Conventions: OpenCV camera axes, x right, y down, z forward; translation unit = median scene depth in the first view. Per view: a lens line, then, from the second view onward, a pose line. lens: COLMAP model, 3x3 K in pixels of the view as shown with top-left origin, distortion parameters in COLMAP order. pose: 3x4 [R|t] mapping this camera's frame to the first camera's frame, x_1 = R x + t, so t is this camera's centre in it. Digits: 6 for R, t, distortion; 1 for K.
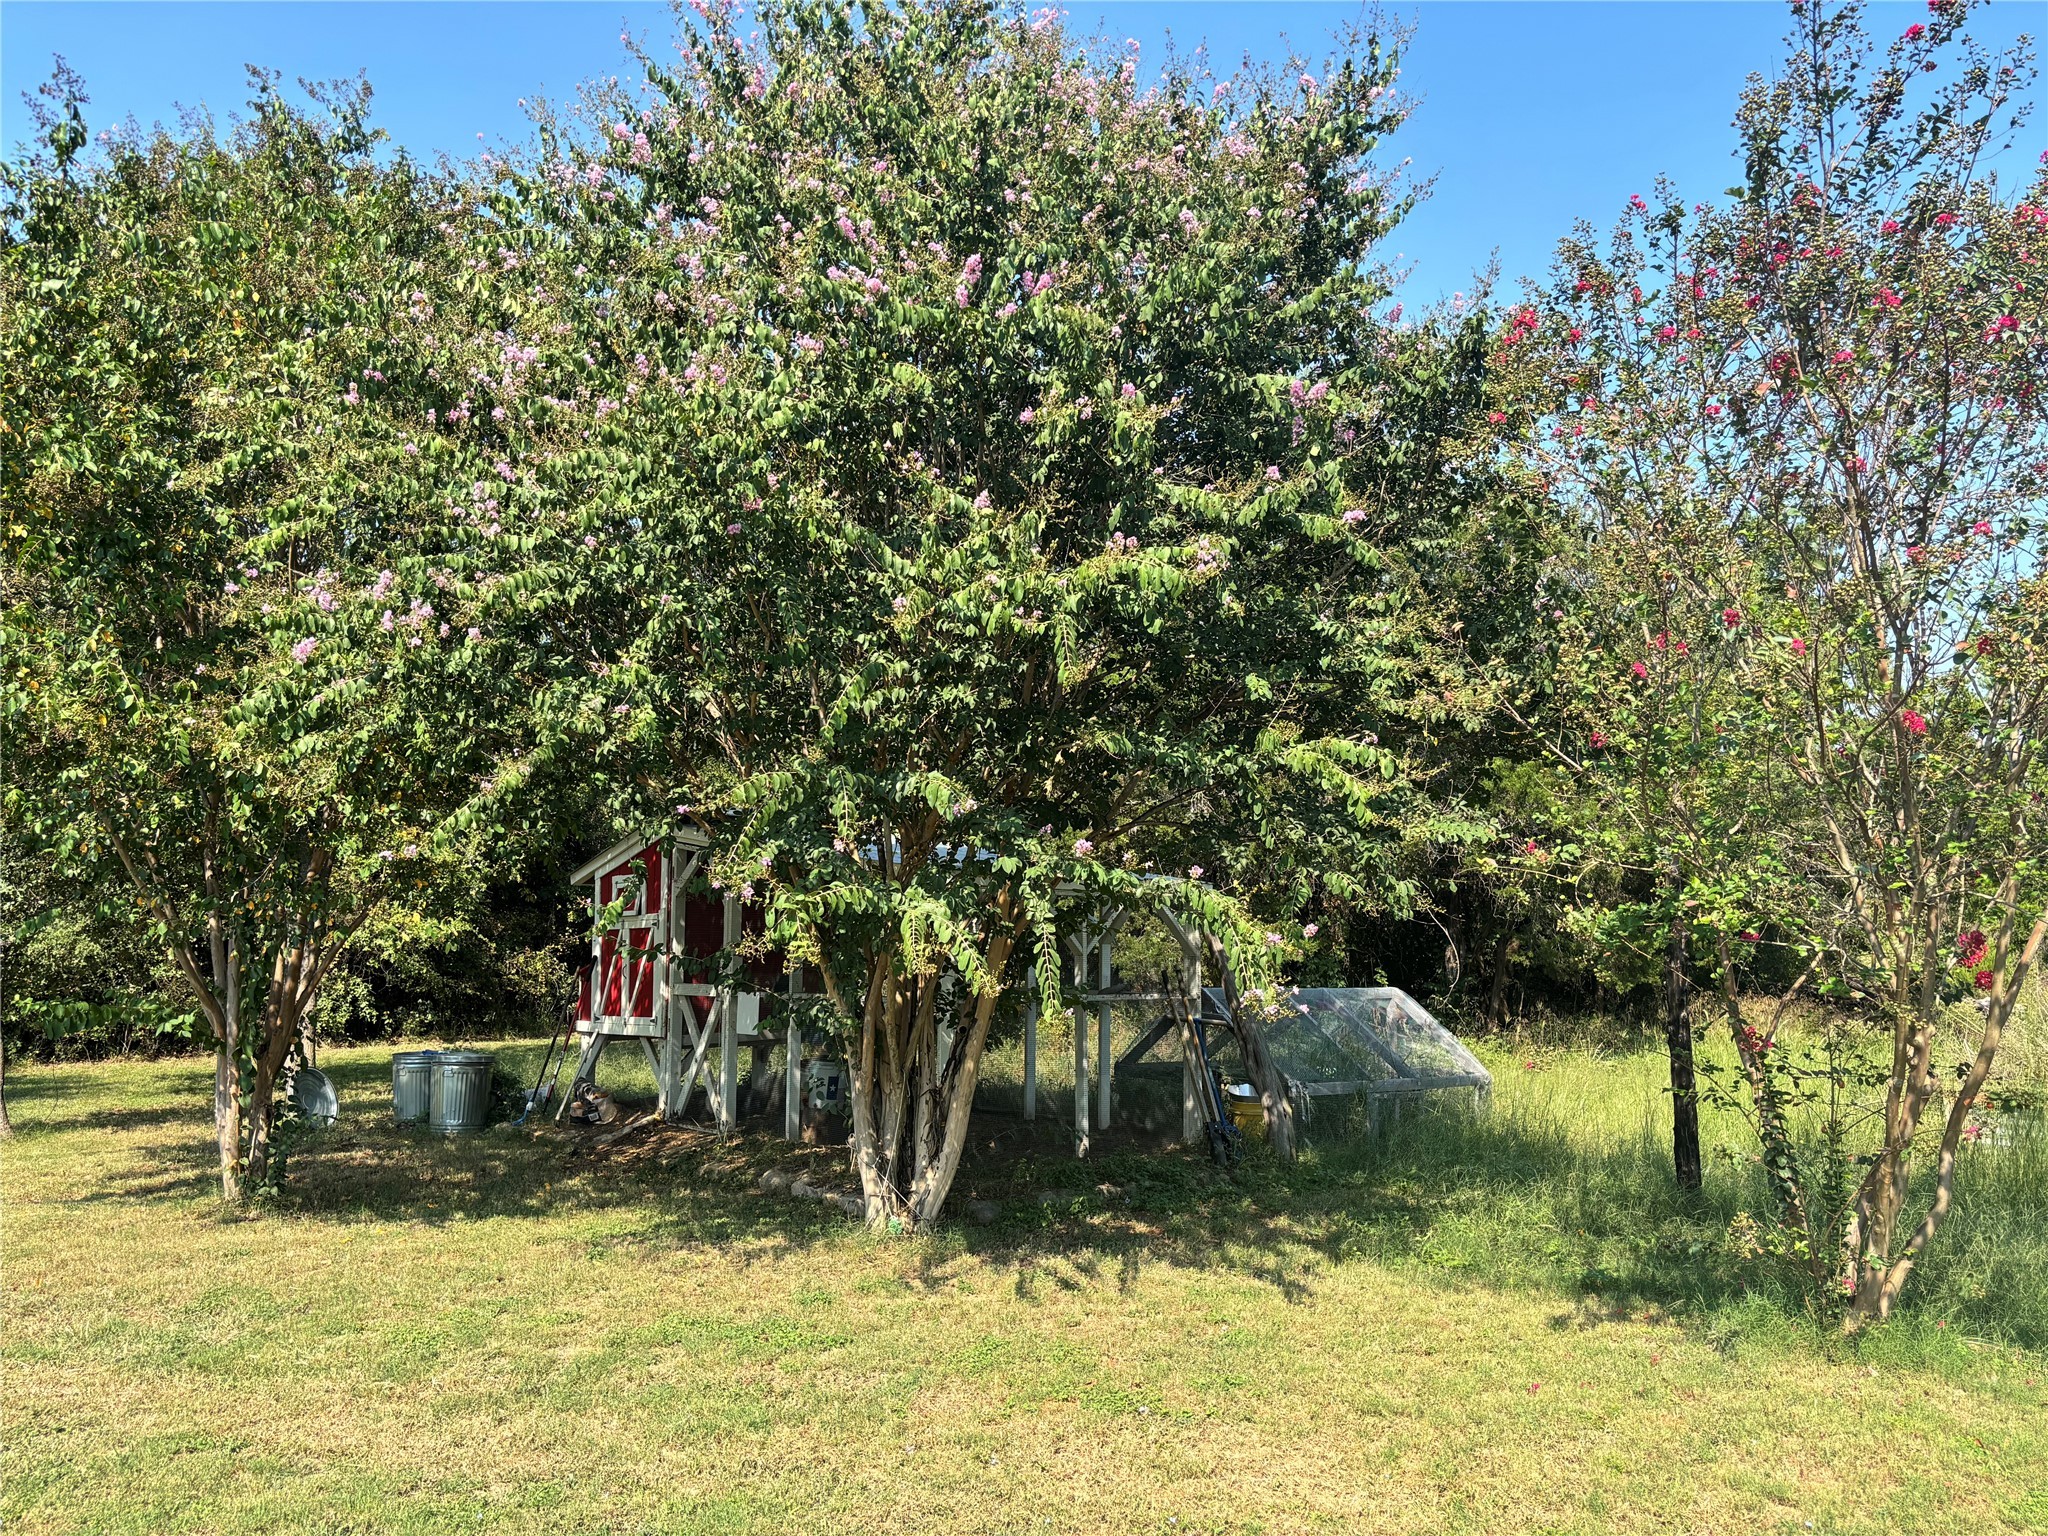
lens RADIAL K [[1558.2, 0, 1027.7], [0, 1558.2, 770.4], [0, 0, 1]] dist [0.009440, 0.001303]
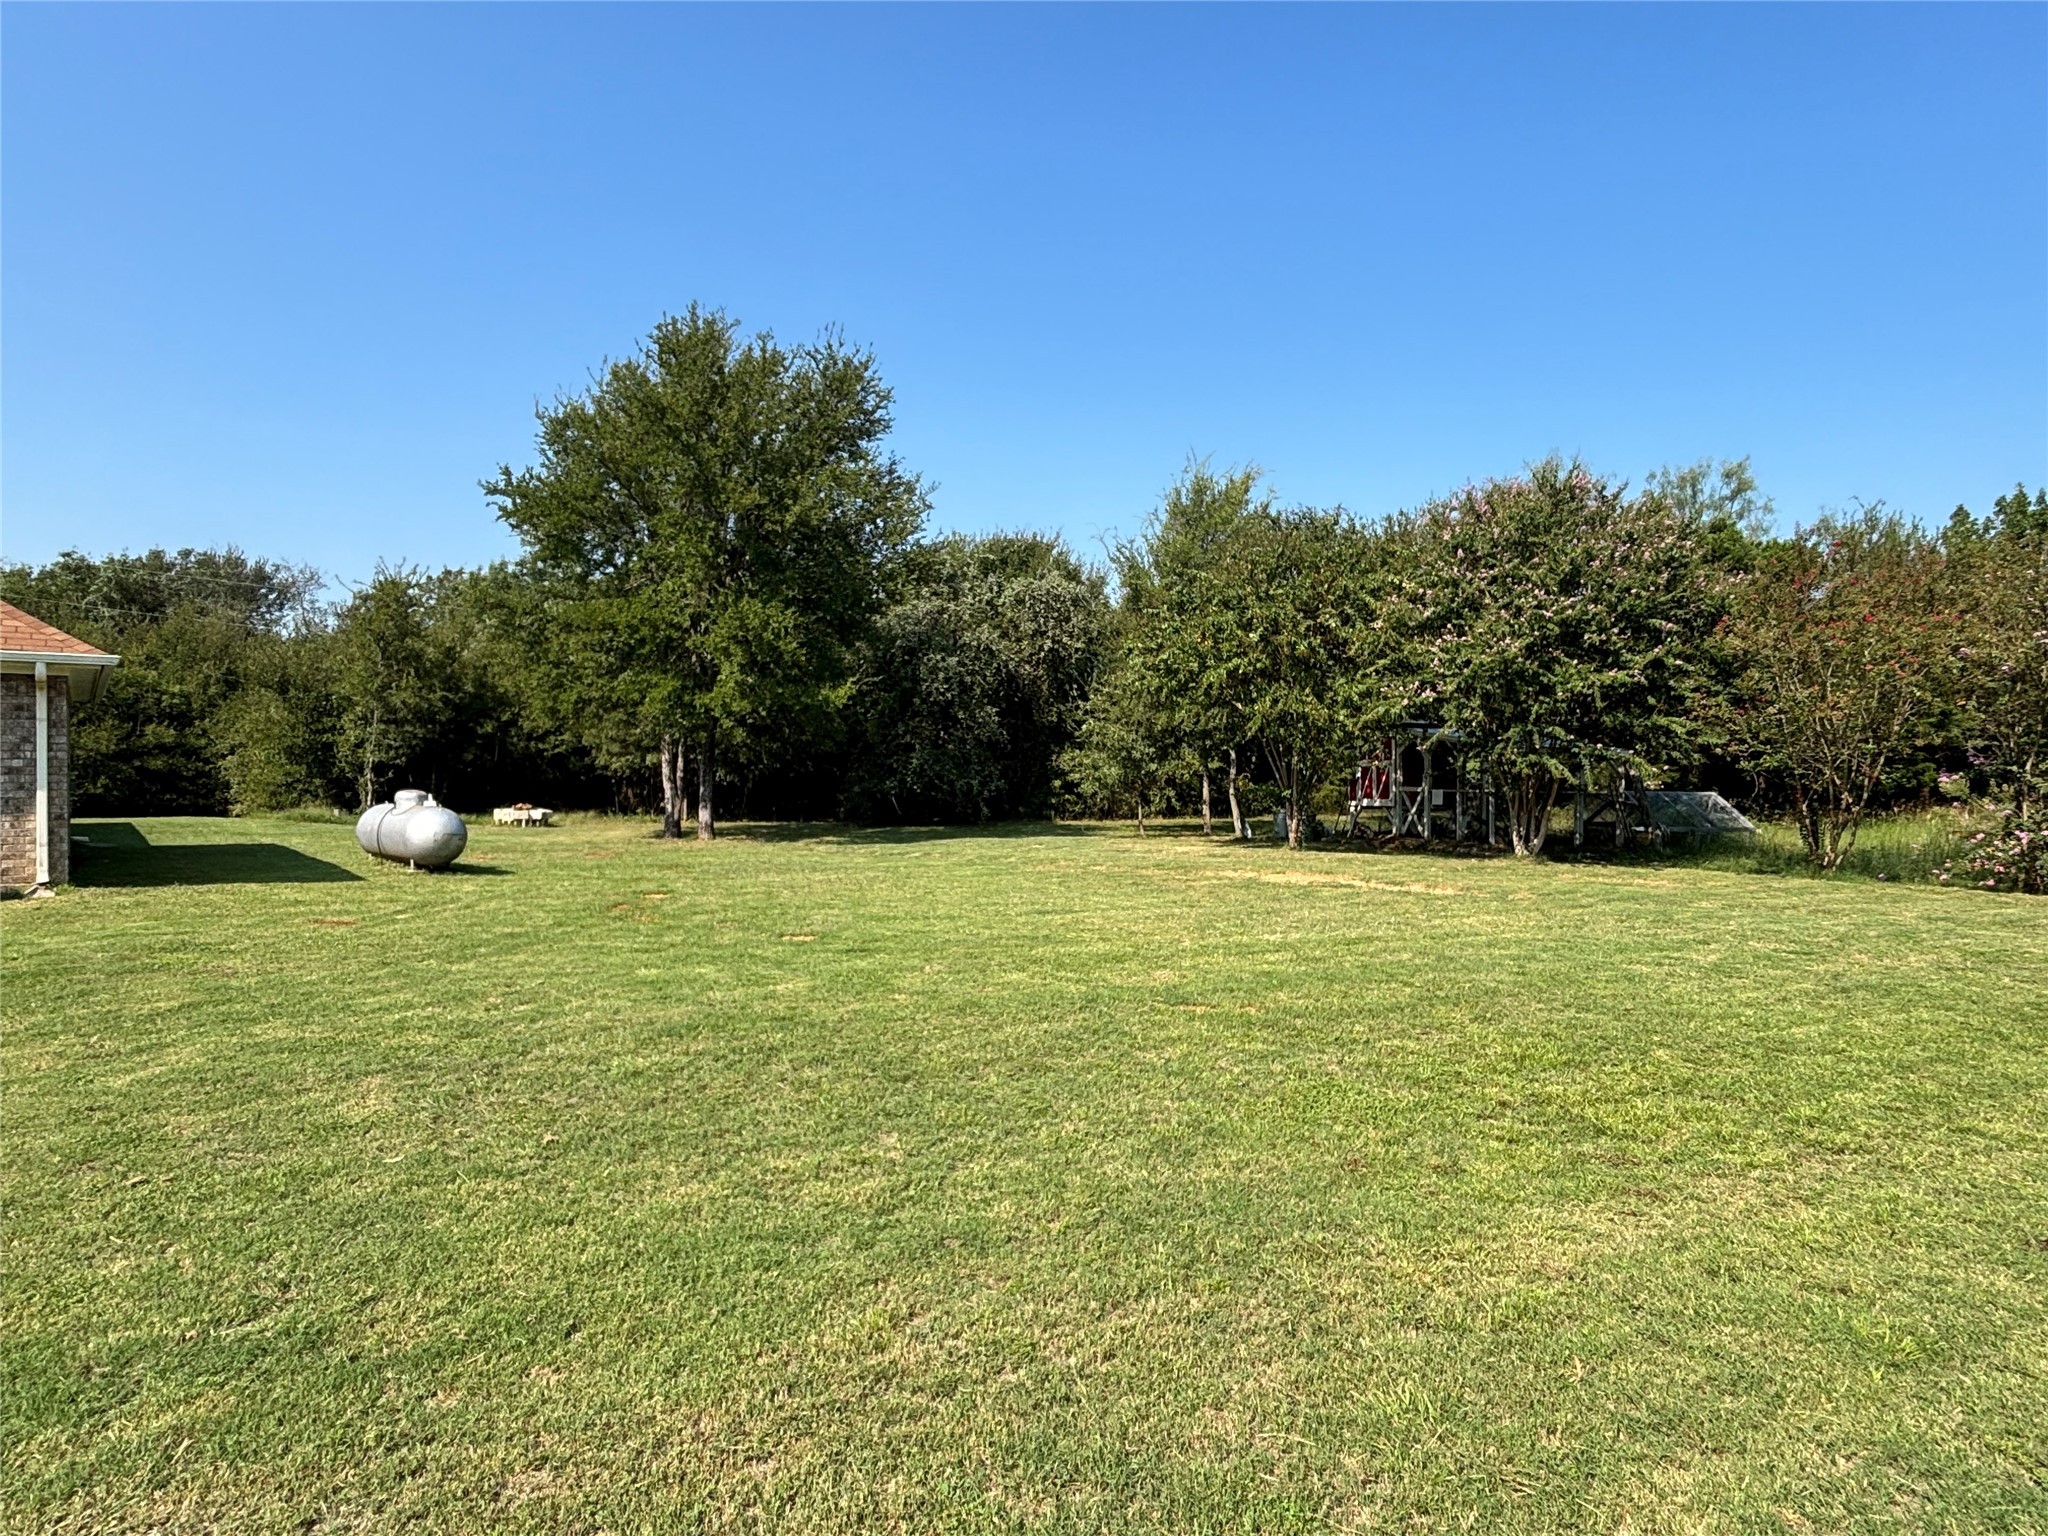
lens RADIAL K [[1119.0, 0, 1018.1], [0, 1119.0, 753.0], [0, 0, 1]] dist [0.001215, -0.000112]
pose [[0.933550, 0.000752, -0.358446, -0.237475], [0.031393, 0.995984, 0.083850, -0.159078], [0.357069, -0.089531, 0.929777, -1.584462]]
